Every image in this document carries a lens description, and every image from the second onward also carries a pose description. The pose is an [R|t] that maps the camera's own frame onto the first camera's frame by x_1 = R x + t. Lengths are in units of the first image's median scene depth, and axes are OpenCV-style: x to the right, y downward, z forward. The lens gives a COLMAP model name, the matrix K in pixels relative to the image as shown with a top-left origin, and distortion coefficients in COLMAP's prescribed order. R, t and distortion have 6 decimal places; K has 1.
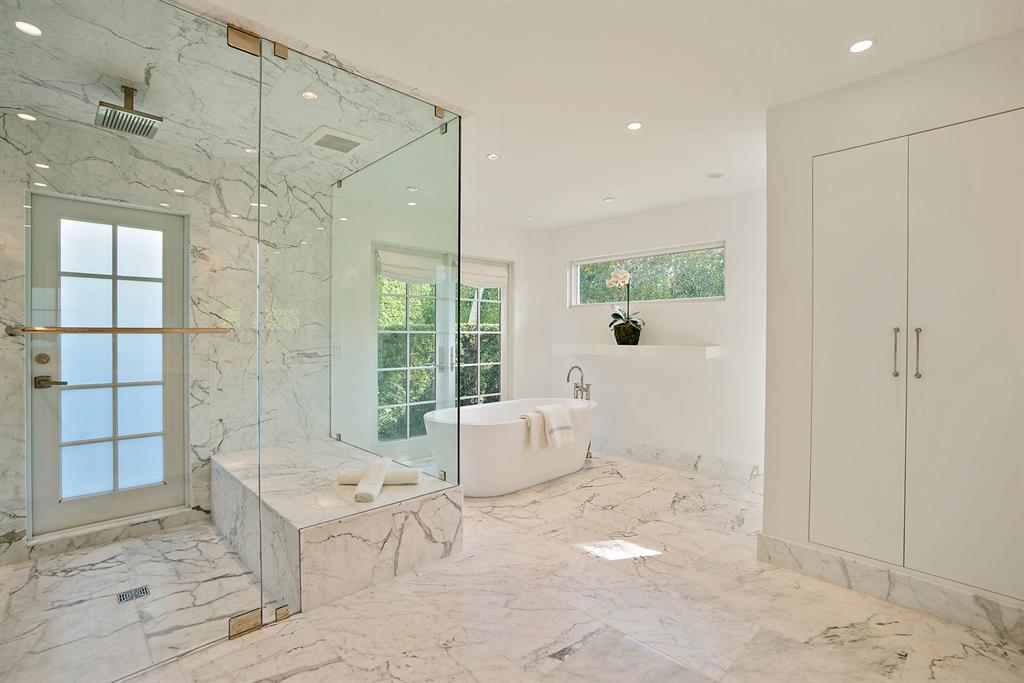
lens RADIAL K [[483.7, 0, 516.4], [0, 483.7, 337.5], [0, 0, 1]] dist [-0.033881, 0.011552]
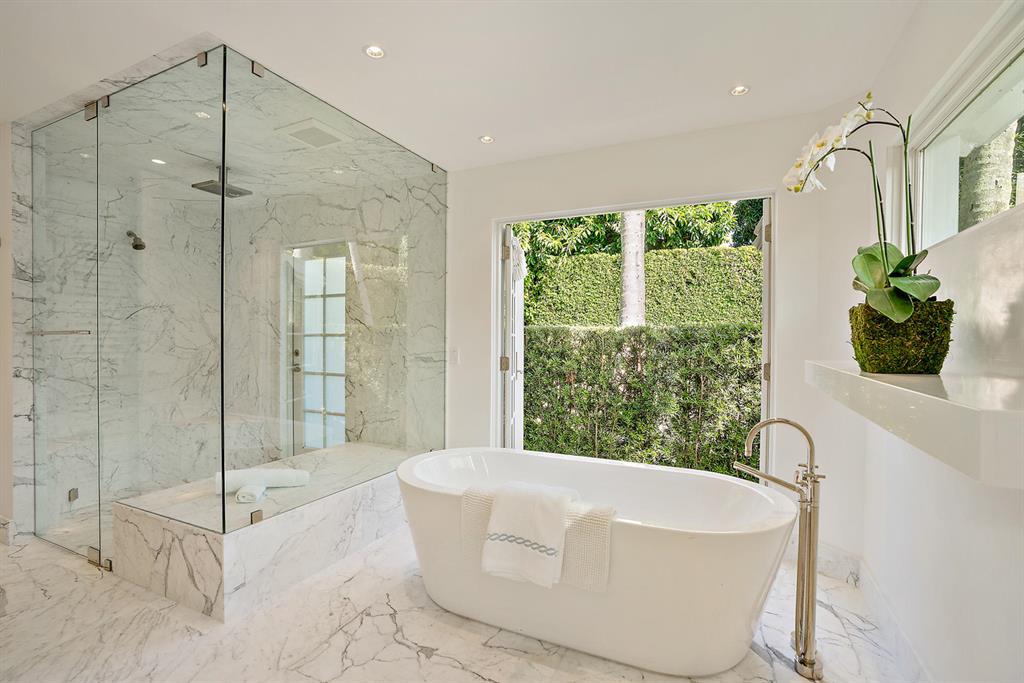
lens RADIAL K [[483.7, 0, 519.5], [0, 483.7, 343.4], [0, 0, 1]] dist [-0.033881, 0.011552]
pose [[0.326410, 0.002860, -0.945224, 0.408984], [-0.013341, 0.999910, -0.001582, 0.003720], [0.945134, 0.013126, 0.326418, 0.668486]]
